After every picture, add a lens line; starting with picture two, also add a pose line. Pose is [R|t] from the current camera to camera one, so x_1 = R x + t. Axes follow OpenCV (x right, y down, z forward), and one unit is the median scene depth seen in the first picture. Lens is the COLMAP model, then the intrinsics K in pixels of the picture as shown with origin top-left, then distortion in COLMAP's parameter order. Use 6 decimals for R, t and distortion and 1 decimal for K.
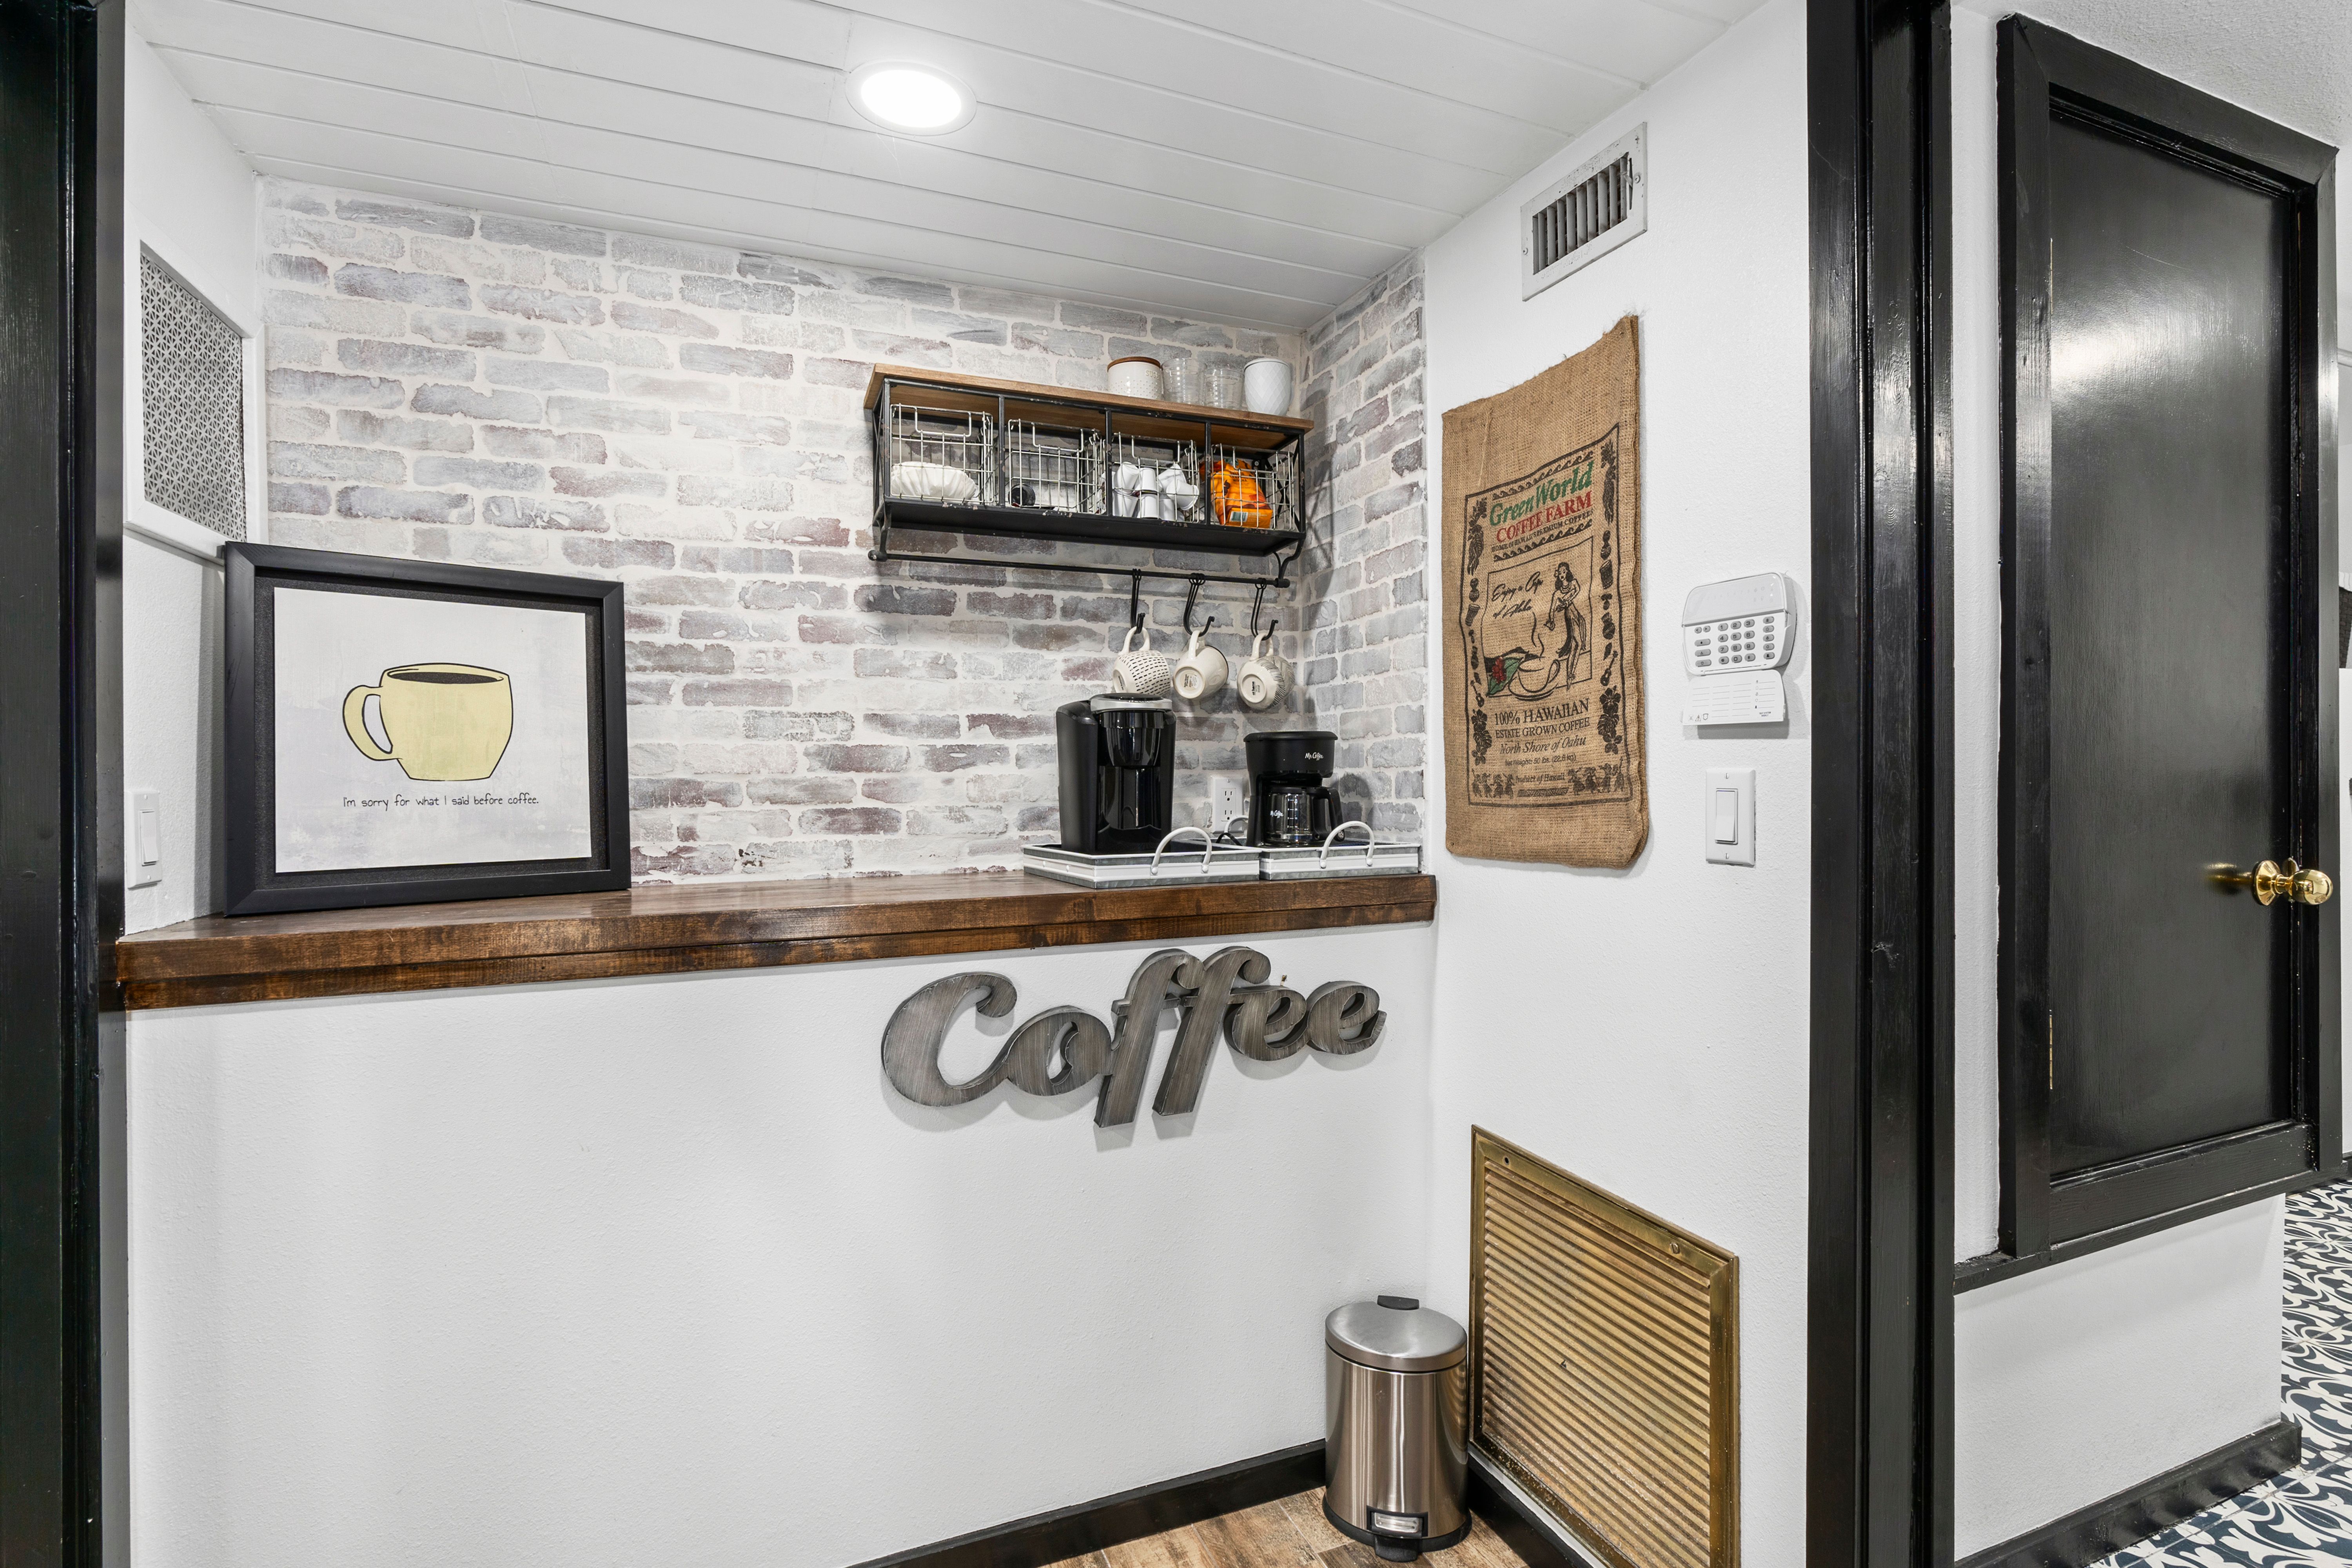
lens RADIAL K [[1084.7, 0, 1180.8], [0, 1084.7, 772.5], [0, 0, 1]] dist [0.001260, 0.000033]
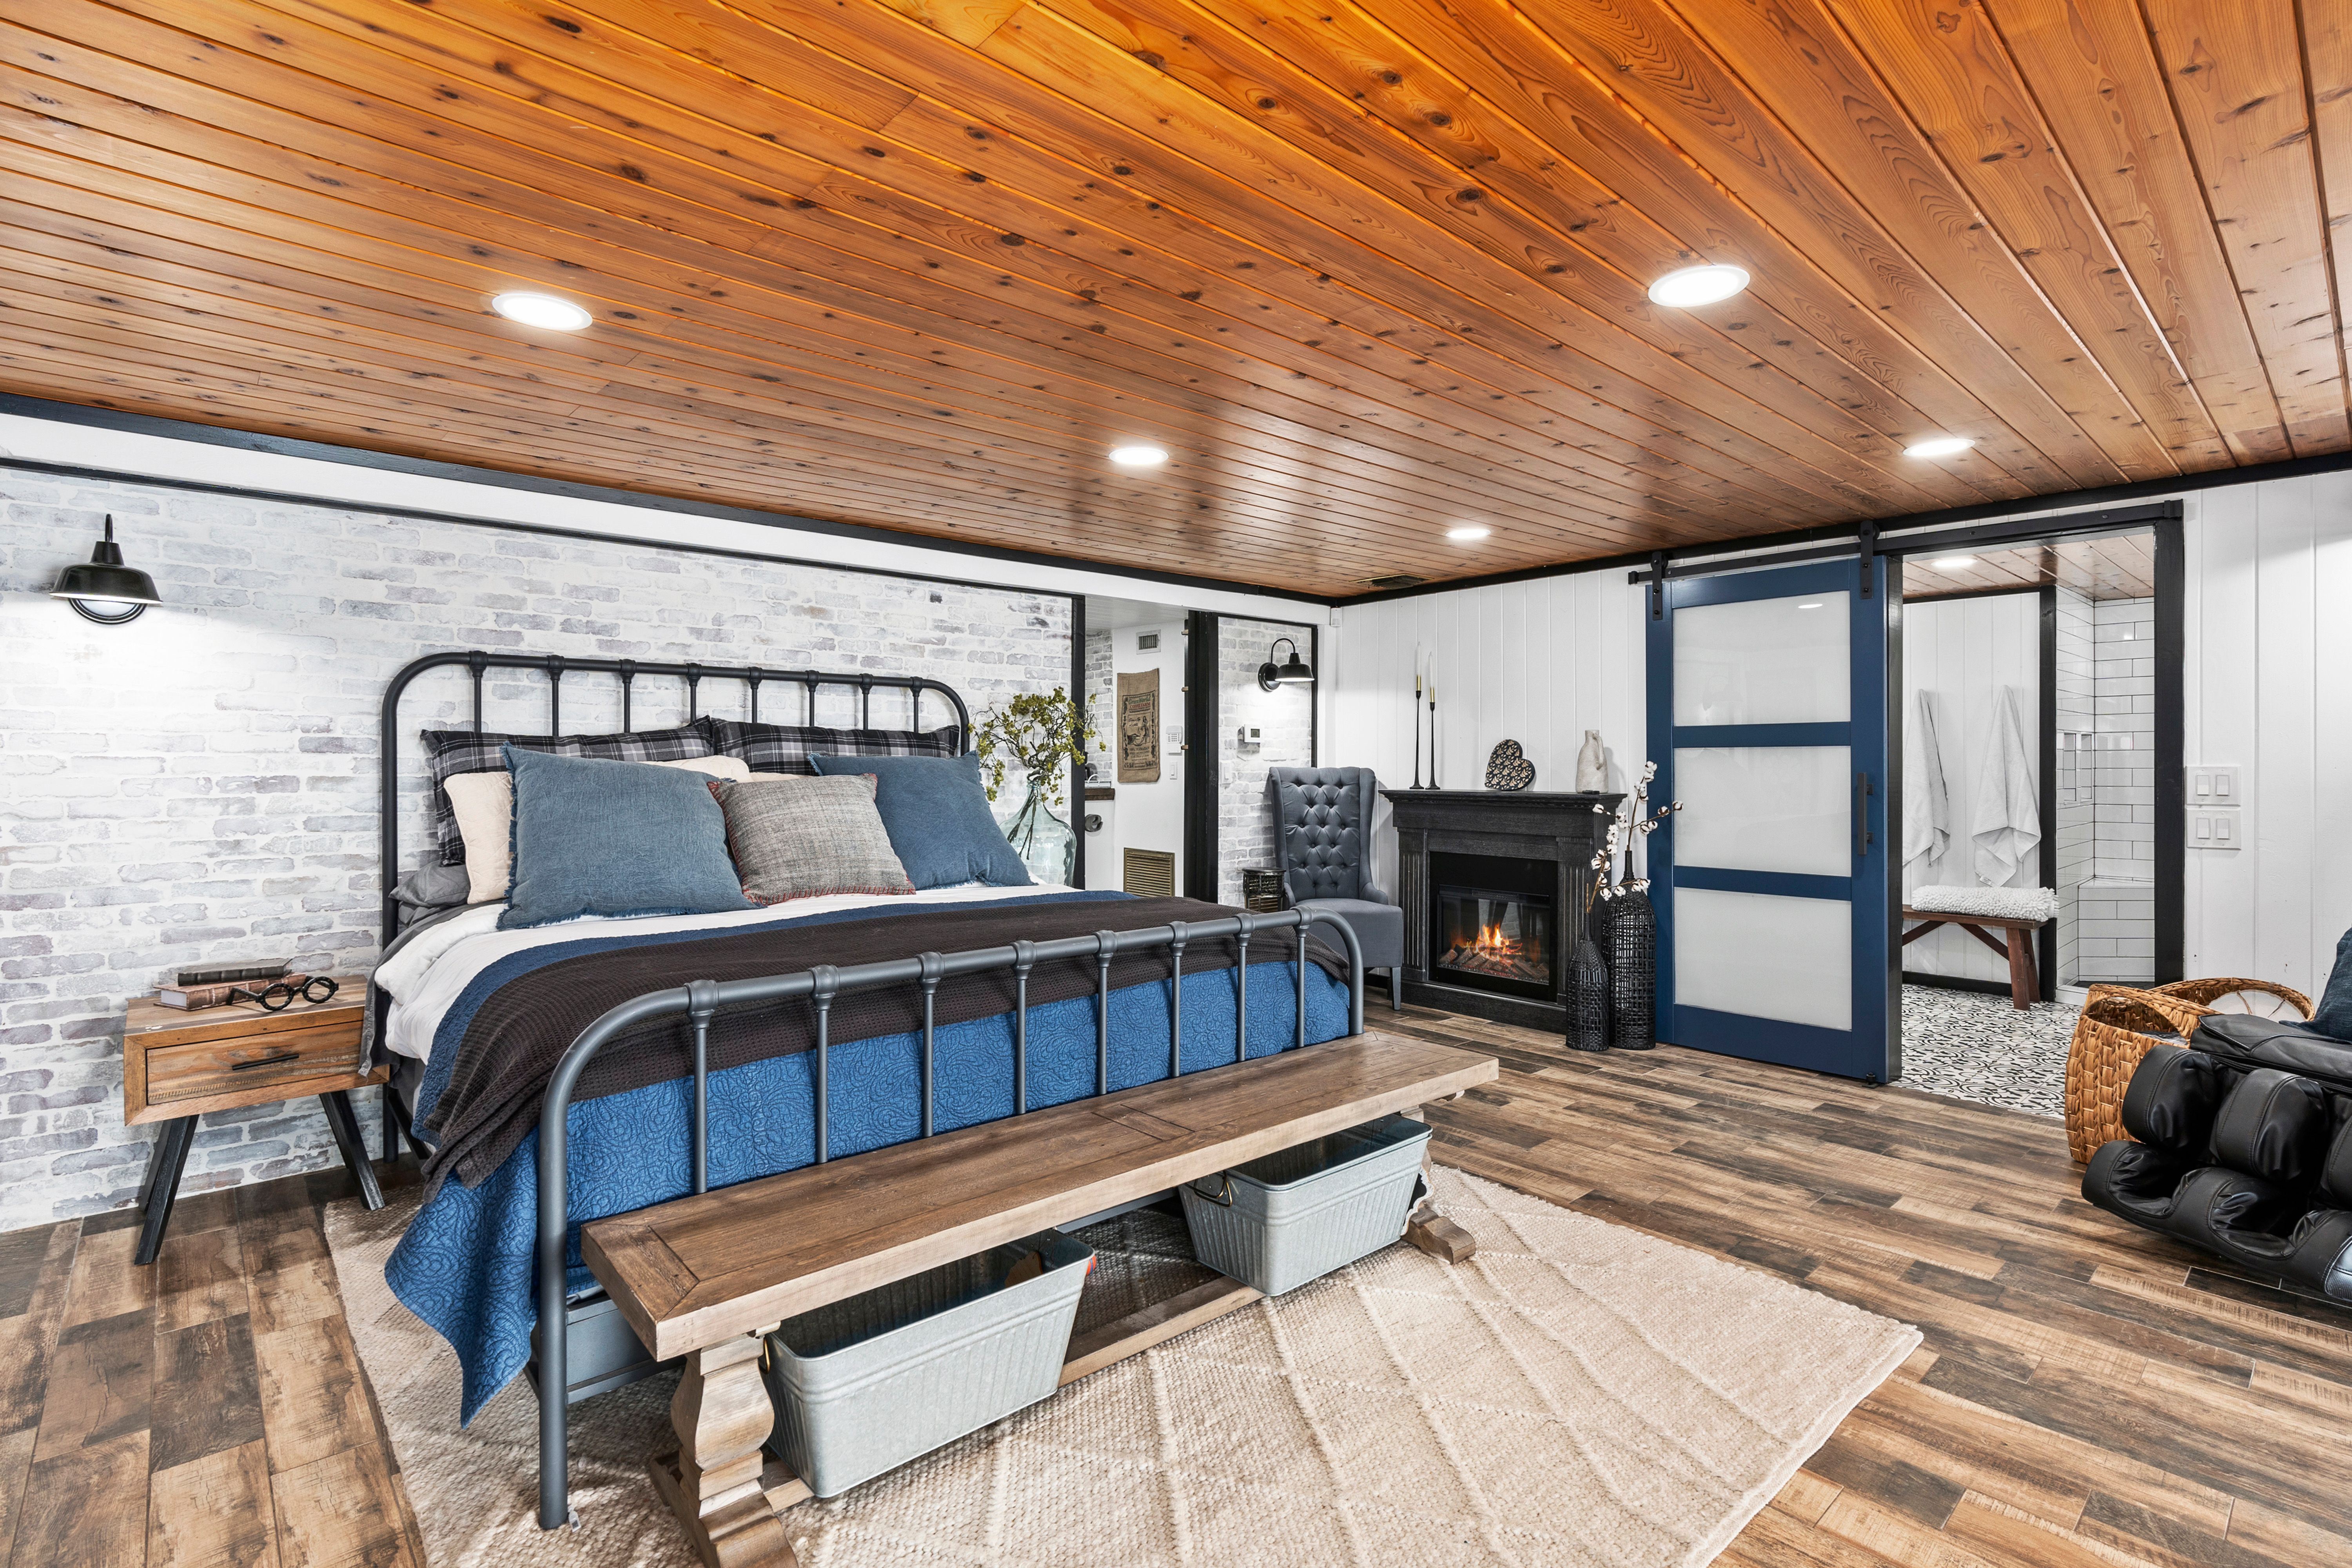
lens RADIAL K [[1084.7, 0, 1172.8], [0, 1084.7, 773.4], [0, 0, 1]] dist [0.001260, 0.000033]
pose [[0.943701, 0.002687, 0.330788, -0.930171], [-0.002156, 0.999996, -0.001973, 0.051056], [-0.330792, 0.001149, 0.943703, -2.983313]]
